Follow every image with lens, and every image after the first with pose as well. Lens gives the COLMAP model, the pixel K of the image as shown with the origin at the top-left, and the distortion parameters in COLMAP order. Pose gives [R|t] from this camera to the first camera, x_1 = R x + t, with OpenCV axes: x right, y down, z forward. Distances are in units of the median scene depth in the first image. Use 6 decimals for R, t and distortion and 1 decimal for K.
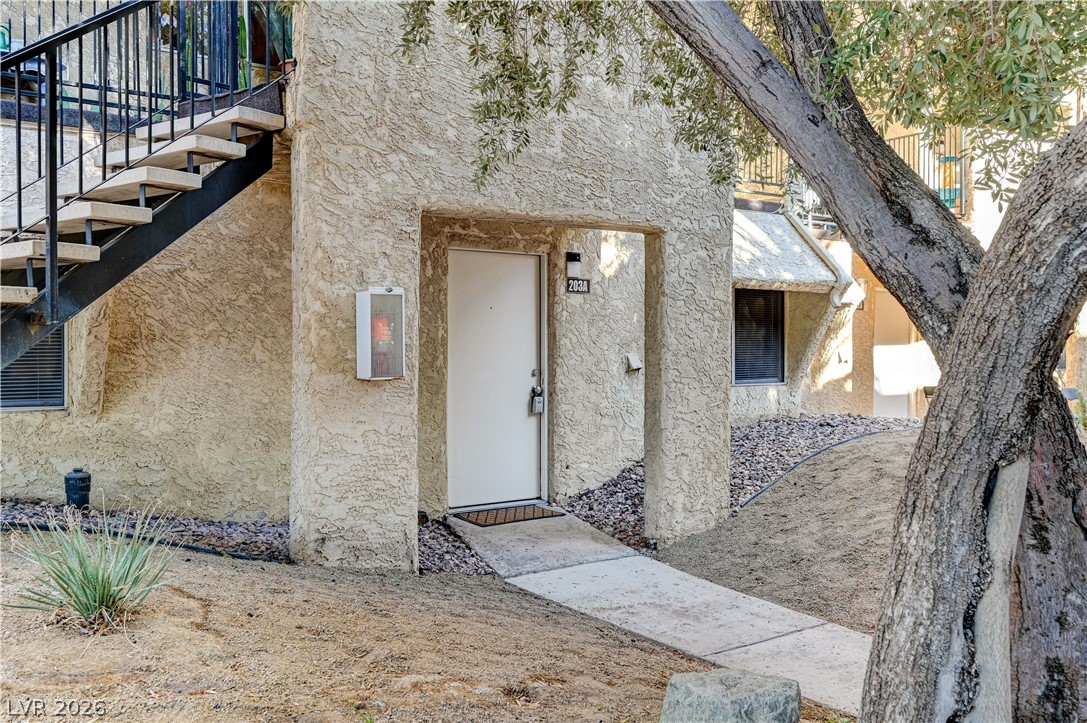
lens RADIAL K [[910.9, 0, 545.1], [0, 910.9, 351.2], [0, 0, 1]] dist [-0.003780, 0.004662]
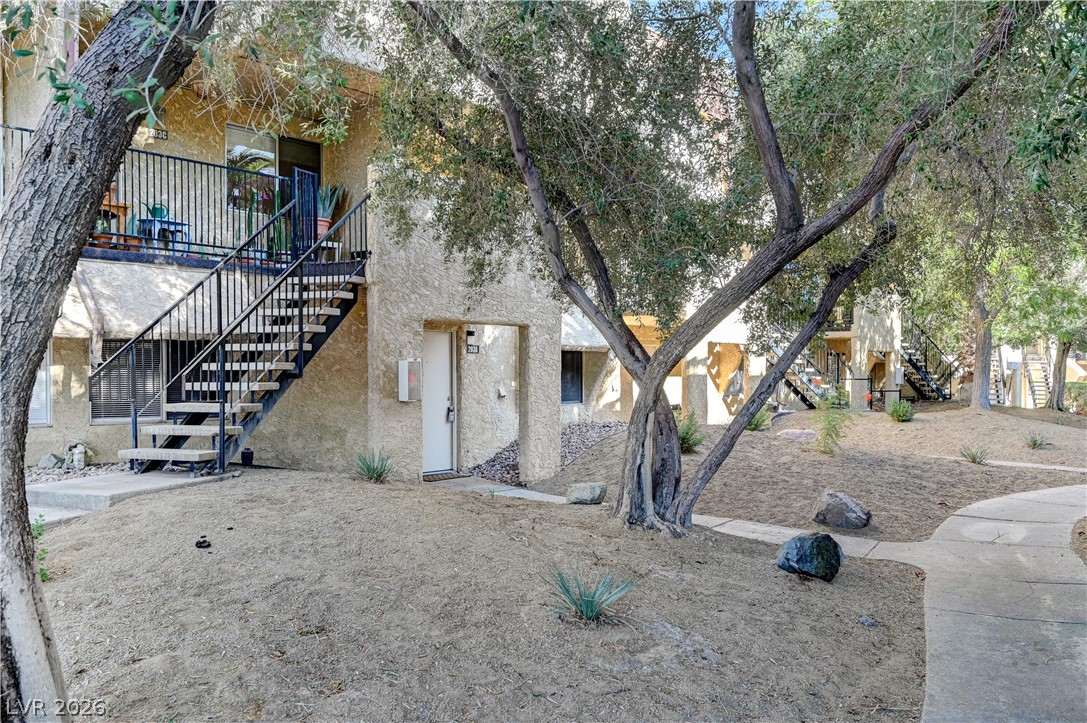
lens RADIAL K [[839.7, 0, 542.7], [0, 839.7, 380.8], [0, 0, 1]] dist [-0.014780, -0.000541]
pose [[0.972956, -0.004286, 0.230950, -0.258507], [0.004473, 0.999990, -0.000287, -0.011559], [-0.230947, 0.001313, 0.972966, -0.768554]]
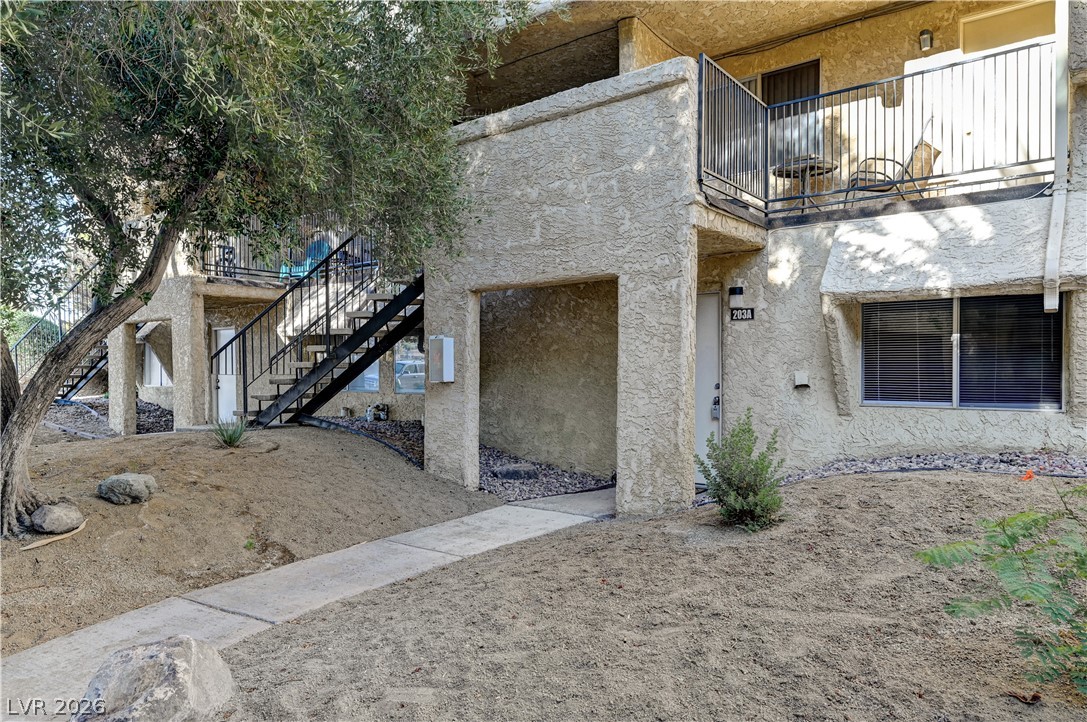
lens RADIAL K [[709.1, 0, 542.0], [0, 709.1, 371.8], [0, 0, 1]] dist [0.001750, 0.000507]
pose [[0.301712, 0.001800, -0.953397, 1.043624], [-0.003723, 0.999993, 0.000710, 0.004845], [0.953392, 0.003335, 0.301717, 0.578559]]
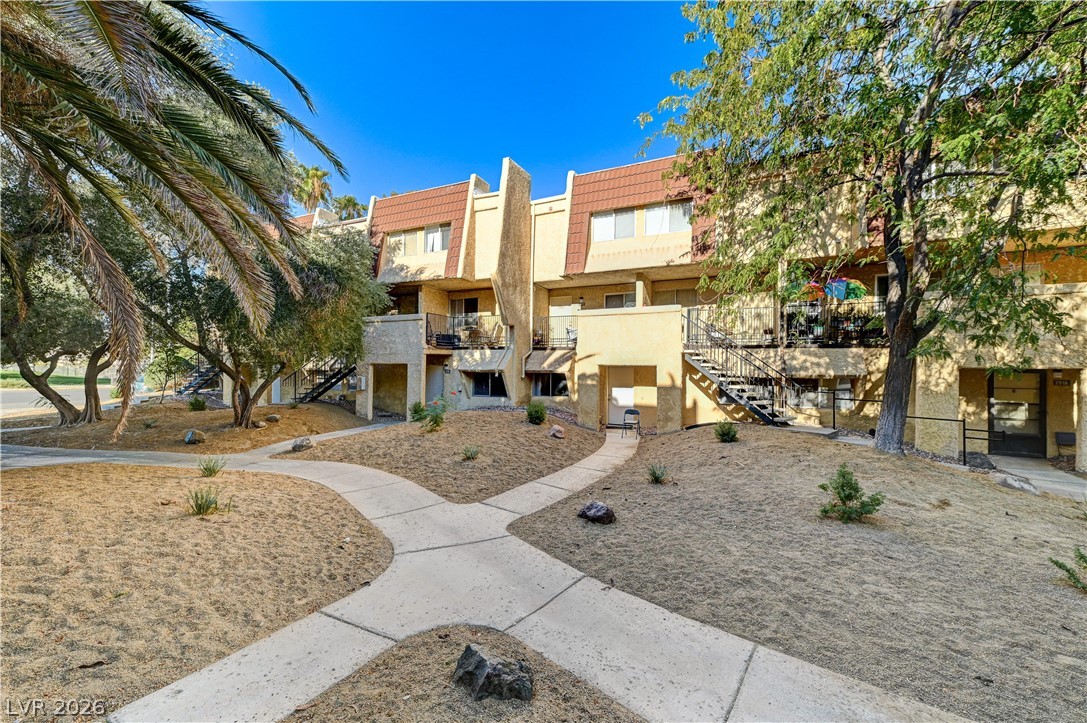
lens RADIAL K [[430.1, 0, 543.5], [0, 430.1, 361.5], [0, 0, 1]] dist [0.020145, 0.000014]
pose [[0.496916, -0.006762, -0.867773, 2.597856], [-0.015004, 0.999753, -0.016382, -0.115686], [0.867669, 0.021161, 0.496691, 0.442423]]
